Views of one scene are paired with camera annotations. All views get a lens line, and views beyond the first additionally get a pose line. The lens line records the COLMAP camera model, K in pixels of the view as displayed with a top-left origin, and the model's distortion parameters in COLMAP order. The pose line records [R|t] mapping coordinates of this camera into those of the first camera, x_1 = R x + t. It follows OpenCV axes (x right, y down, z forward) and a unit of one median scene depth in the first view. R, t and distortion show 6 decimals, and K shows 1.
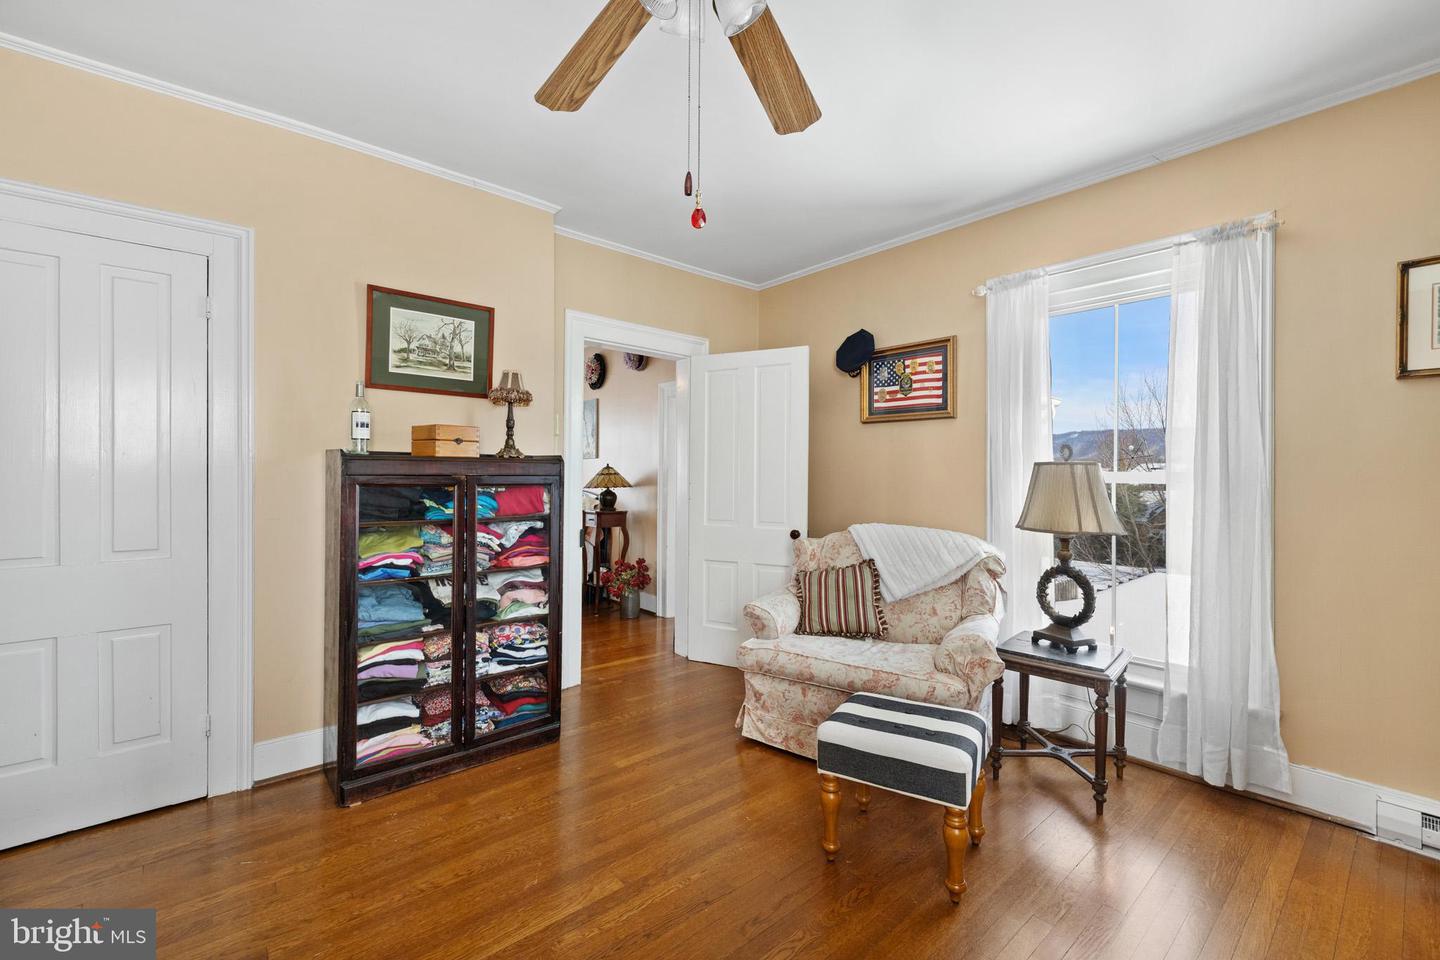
lens RADIAL K [[621.3, 0, 721.3], [0, 621.3, 477.3], [0, 0, 1]] dist [0.011312, -0.000264]
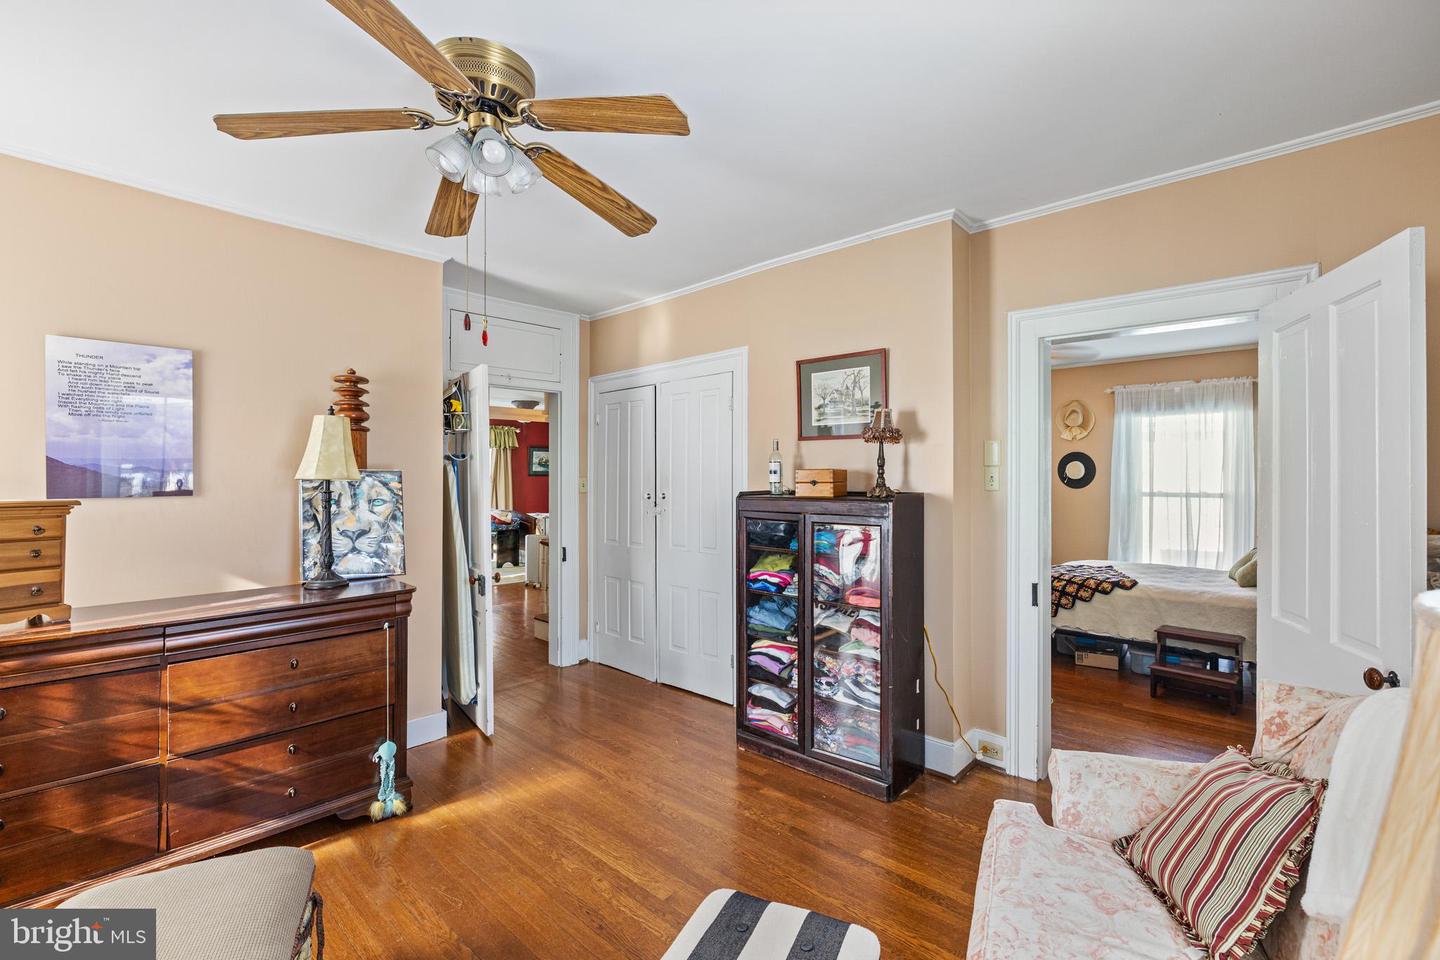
lens RADIAL K [[621.3, 0, 730.6], [0, 621.3, 476.6], [0, 0, 1]] dist [0.011312, -0.000264]
pose [[0.135438, -0.008634, -0.990748, 0.629486], [-0.000724, 0.999961, -0.008813, -0.054234], [0.990785, 0.001911, 0.135427, 0.634183]]
